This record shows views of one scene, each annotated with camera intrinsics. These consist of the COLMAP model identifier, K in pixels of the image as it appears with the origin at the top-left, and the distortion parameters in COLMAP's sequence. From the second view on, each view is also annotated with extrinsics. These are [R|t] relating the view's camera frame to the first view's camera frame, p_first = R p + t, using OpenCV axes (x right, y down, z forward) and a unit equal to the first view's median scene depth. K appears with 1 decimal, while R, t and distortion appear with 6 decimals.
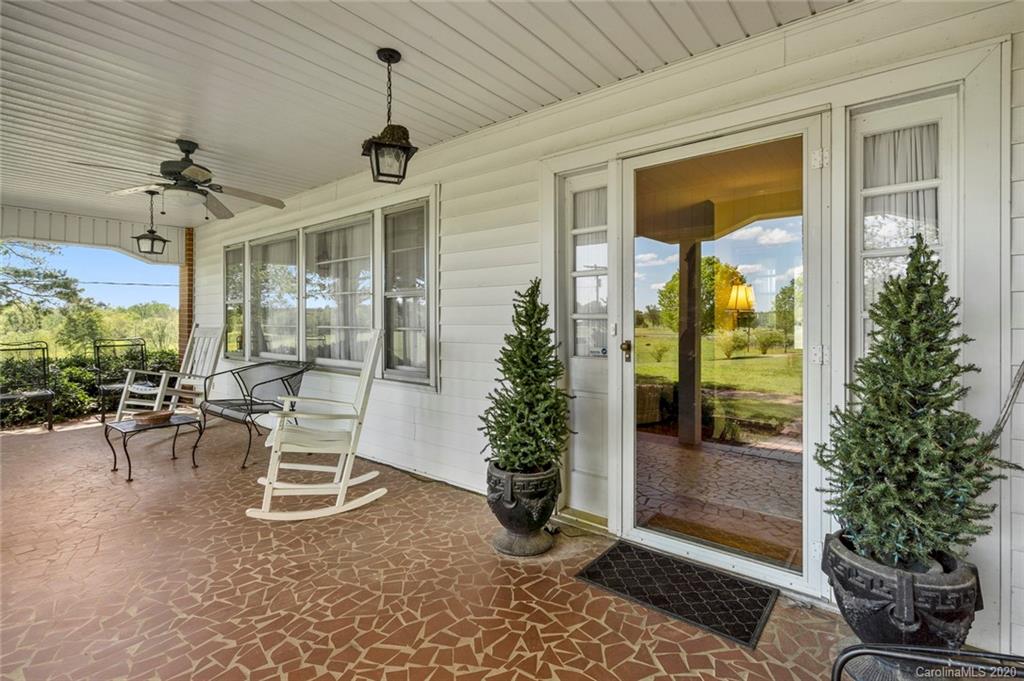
lens RADIAL K [[470.0, 0, 512.2], [0, 470.0, 313.8], [0, 0, 1]] dist [0.001479, 0.000416]
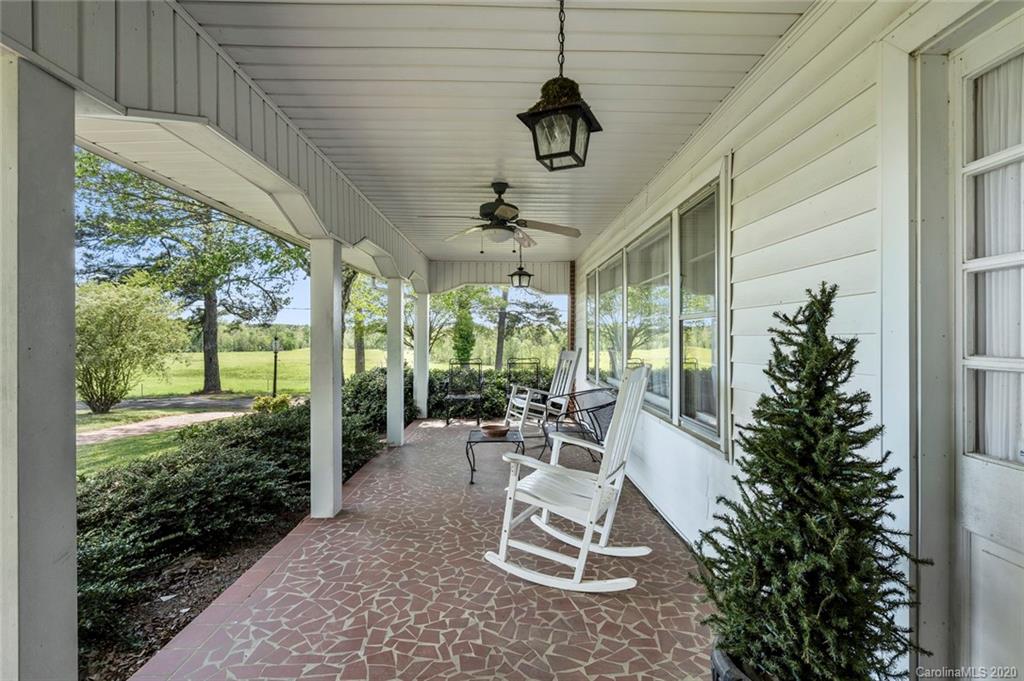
lens RADIAL K [[464.9, 0, 521.4], [0, 464.9, 333.9], [0, 0, 1]] dist [0.000361, 0.000235]
pose [[0.655318, -0.003253, -0.755346, 0.189792], [0.007584, 0.999969, 0.002274, -0.026285], [0.755315, -0.007218, 0.655322, 0.420925]]
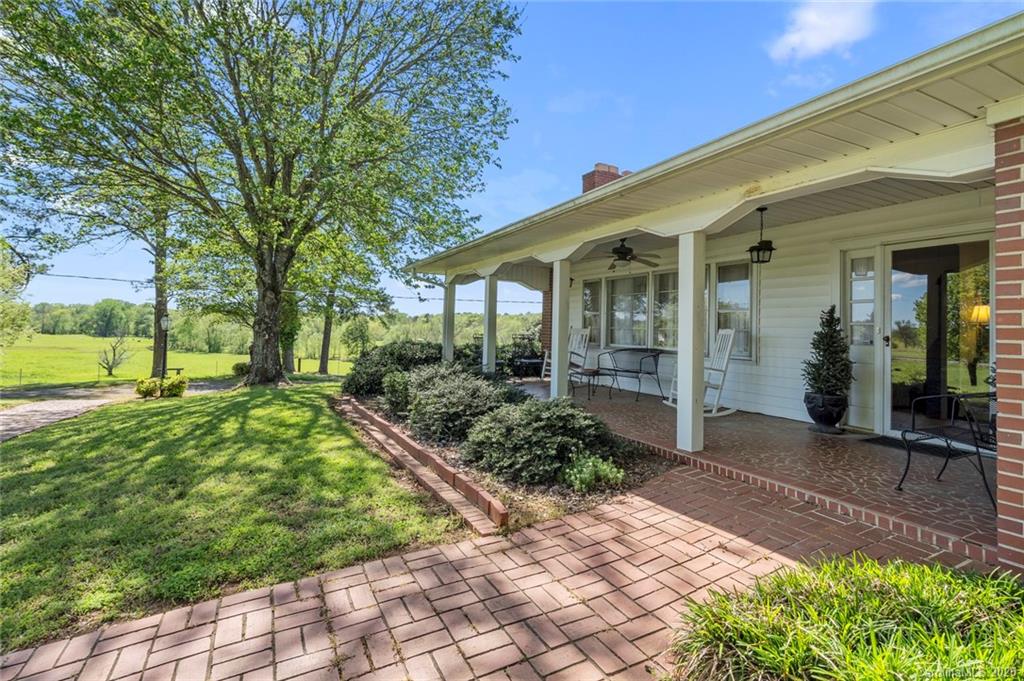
lens RADIAL K [[470.0, 0, 512.2], [0, 470.0, 313.8], [0, 0, 1]] dist [0.001479, 0.000416]
pose [[0.919153, 0.010994, -0.393747, -0.402288], [-0.021278, 0.999537, -0.021763, 0.037517], [0.393325, 0.028382, 0.918961, -1.362635]]
